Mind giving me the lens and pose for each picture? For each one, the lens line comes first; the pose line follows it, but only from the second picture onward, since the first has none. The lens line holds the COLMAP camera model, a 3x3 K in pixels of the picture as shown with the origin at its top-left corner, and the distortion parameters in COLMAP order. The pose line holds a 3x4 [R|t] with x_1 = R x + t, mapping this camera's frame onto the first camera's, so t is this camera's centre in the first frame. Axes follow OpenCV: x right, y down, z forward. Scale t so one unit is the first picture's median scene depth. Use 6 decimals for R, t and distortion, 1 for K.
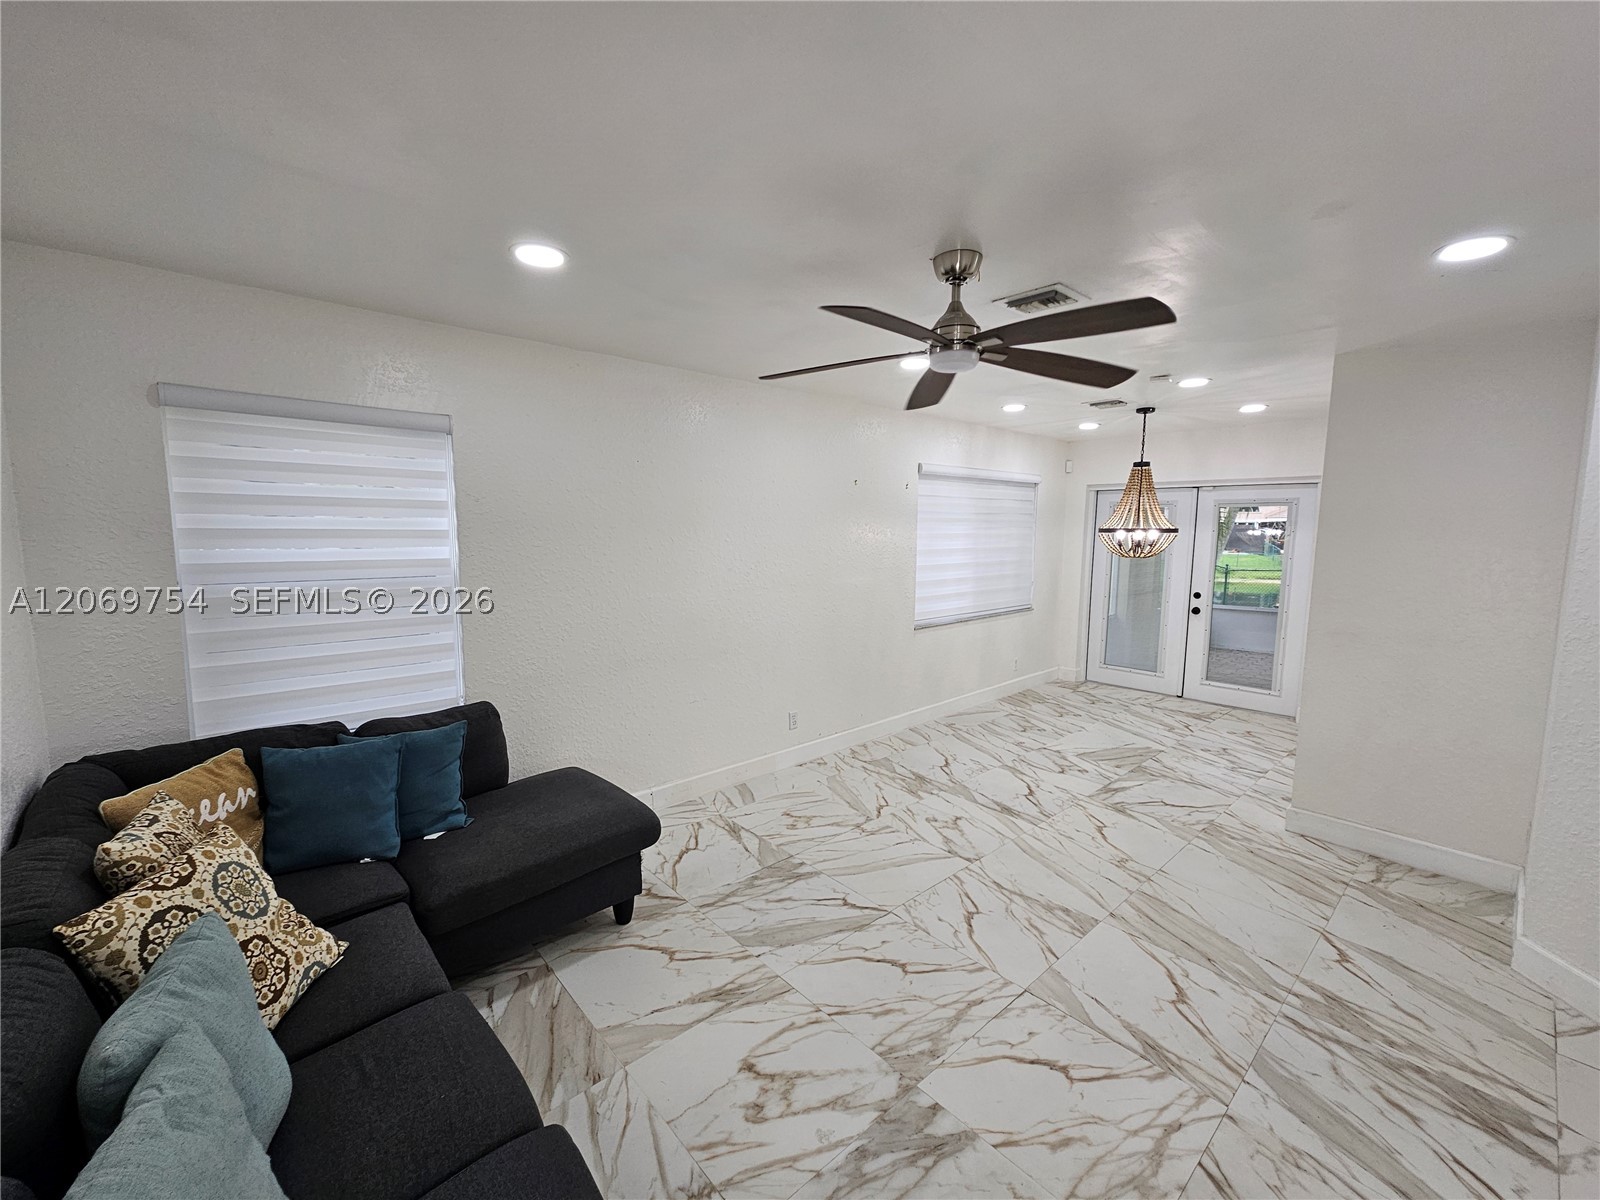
lens RADIAL K [[654.0, 0, 784.9], [0, 654.0, 599.9], [0, 0, 1]] dist [-0.000503, -0.000195]
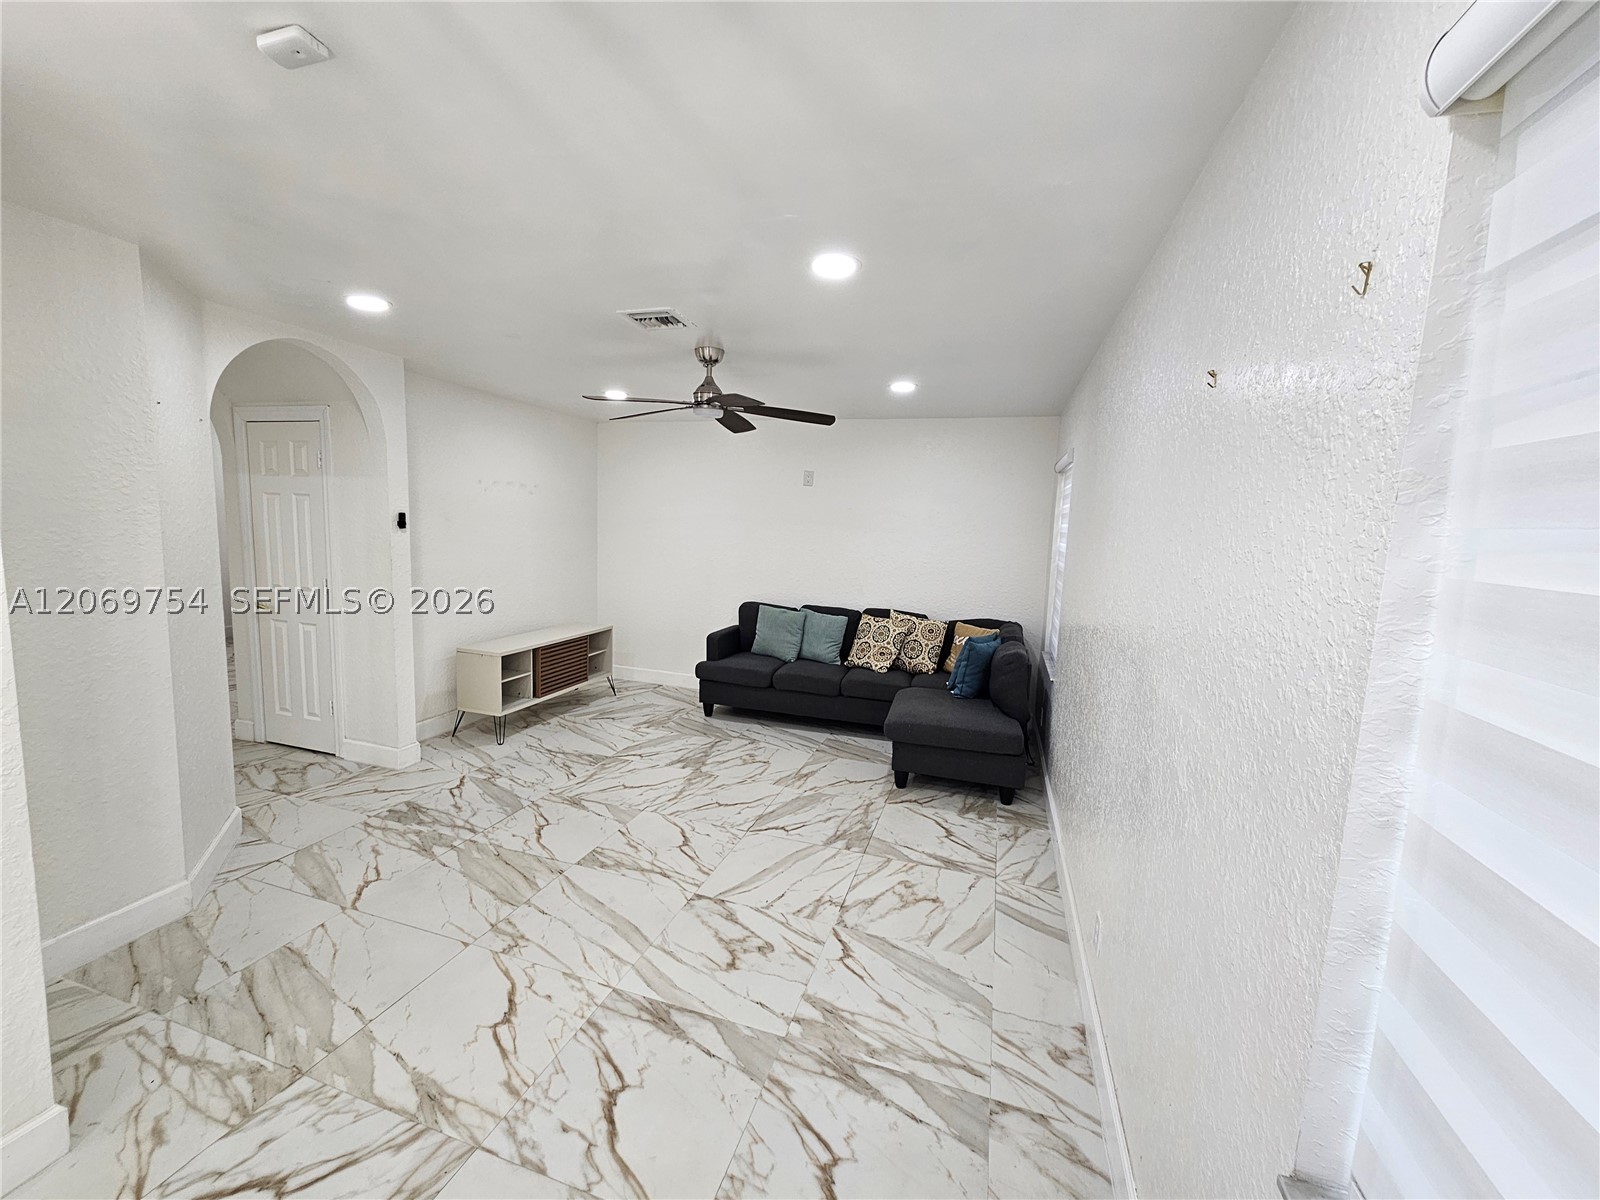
lens RADIAL K [[654.0, 0, 784.9], [0, 654.0, 599.9], [0, 0, 1]] dist [-0.000503, -0.000195]
pose [[-0.860778, 0.023013, -0.508460, 0.674974], [-0.098800, 0.972421, 0.211272, -0.200032], [0.499299, 0.232094, -0.834765, 1.851556]]
